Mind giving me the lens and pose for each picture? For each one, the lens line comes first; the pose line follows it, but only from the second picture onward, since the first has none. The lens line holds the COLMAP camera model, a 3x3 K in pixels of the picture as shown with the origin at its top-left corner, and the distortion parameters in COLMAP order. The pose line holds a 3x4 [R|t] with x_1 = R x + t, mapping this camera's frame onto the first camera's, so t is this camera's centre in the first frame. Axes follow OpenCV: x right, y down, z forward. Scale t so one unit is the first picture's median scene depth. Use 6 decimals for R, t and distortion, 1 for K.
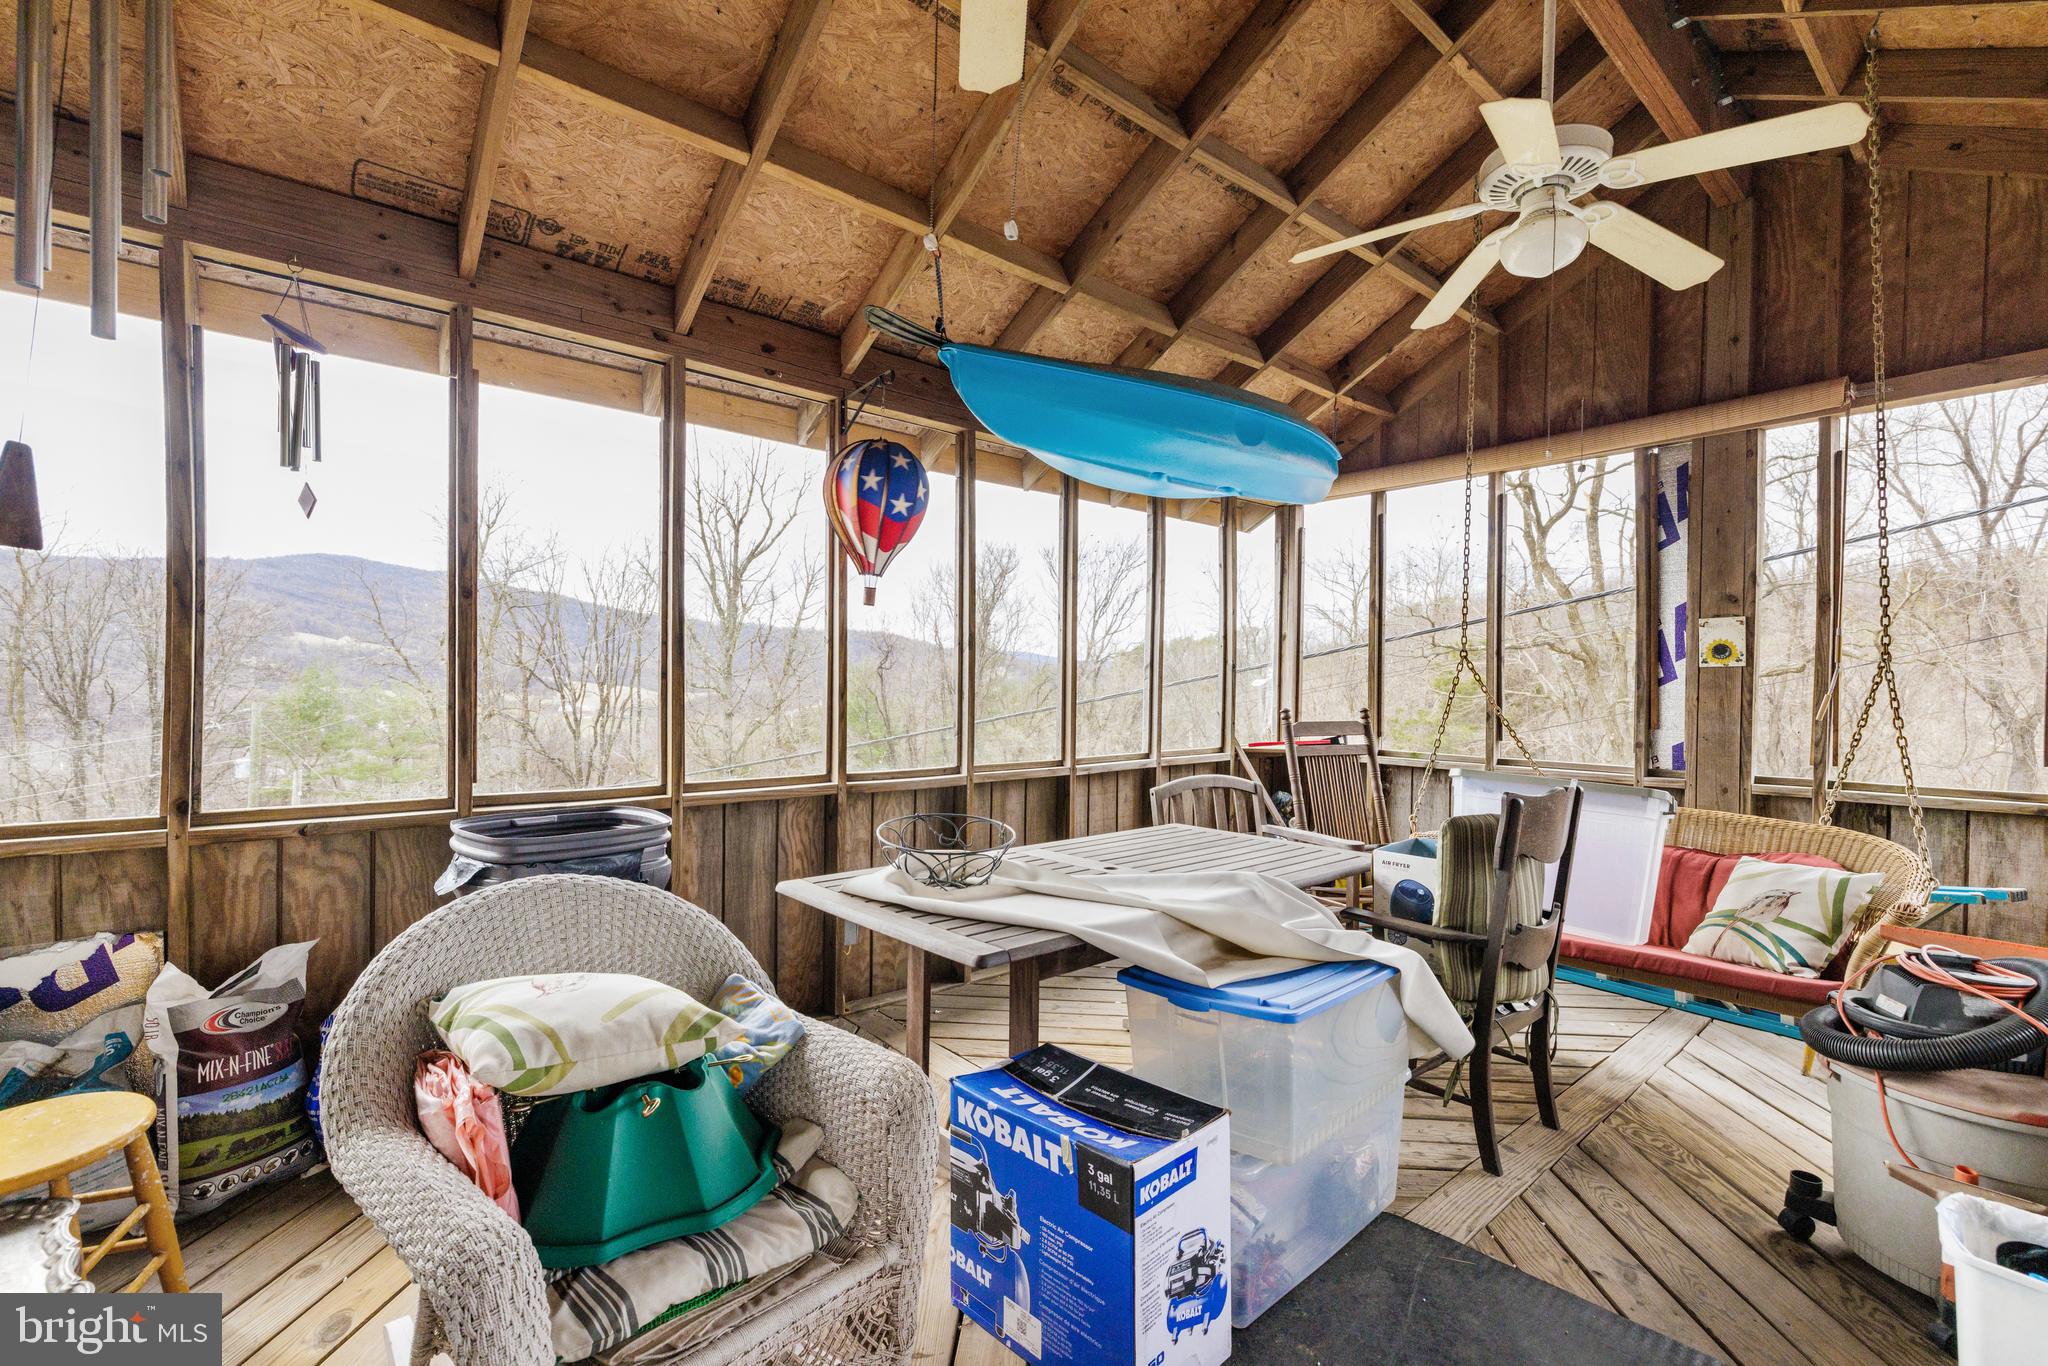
lens RADIAL K [[866.0, 0, 1022.3], [0, 866.0, 694.4], [0, 0, 1]] dist [-0.000794, -0.000564]
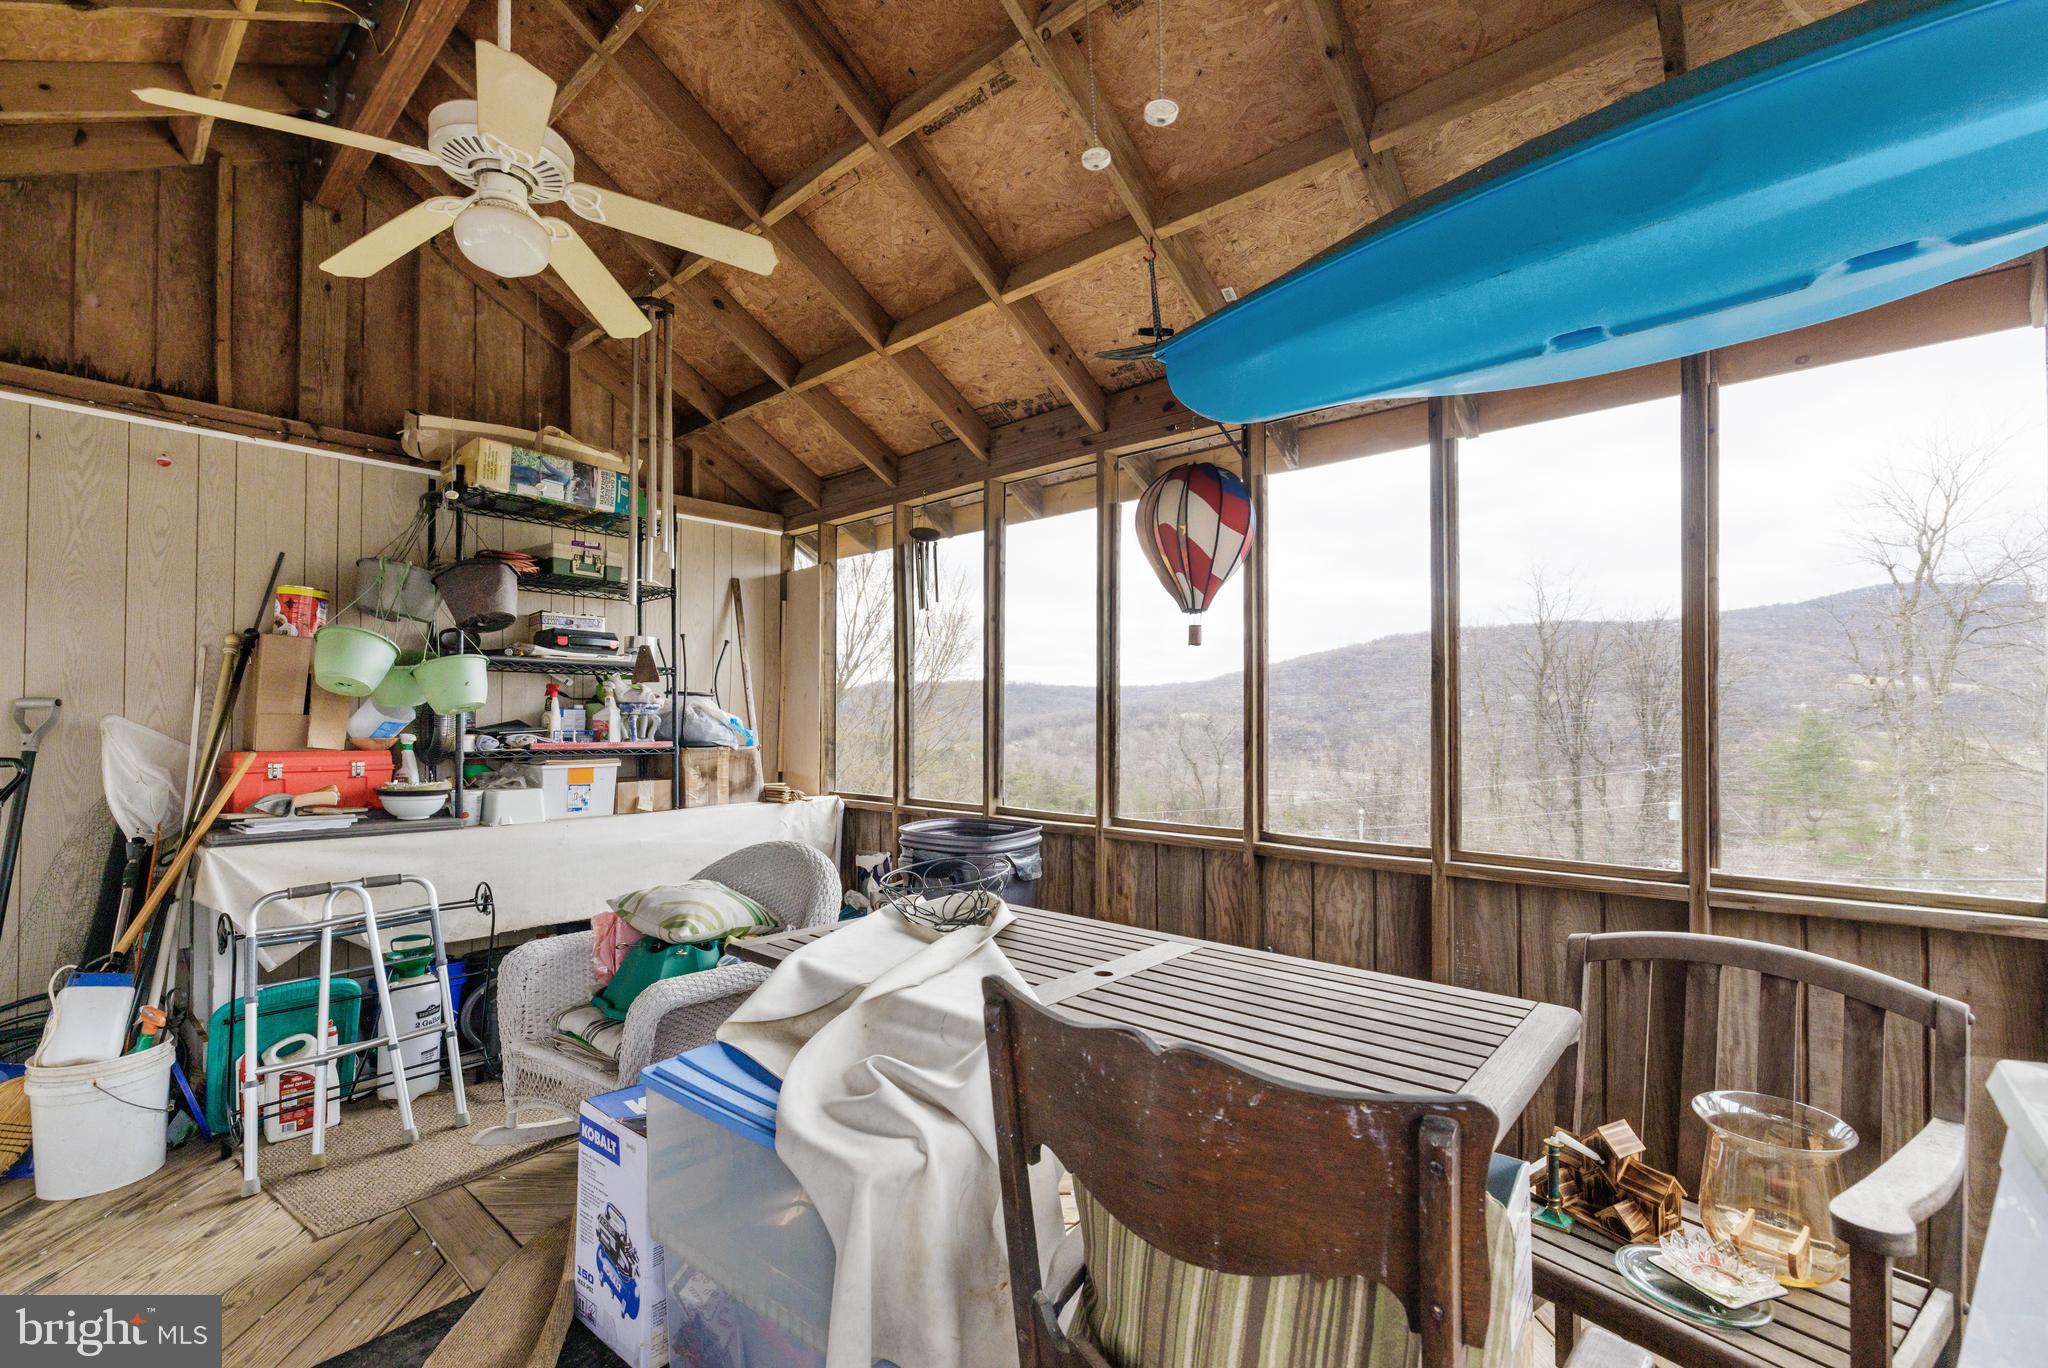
lens RADIAL K [[918.9, 0, 1024.0], [0, 918.9, 684.0], [0, 0, 1]] dist [0.021355, 0.000035]
pose [[0.134027, -0.046278, -0.989897, 0.726949], [-0.016218, 0.998673, -0.048884, -0.009534], [0.990845, 0.022606, 0.133098, 0.652581]]
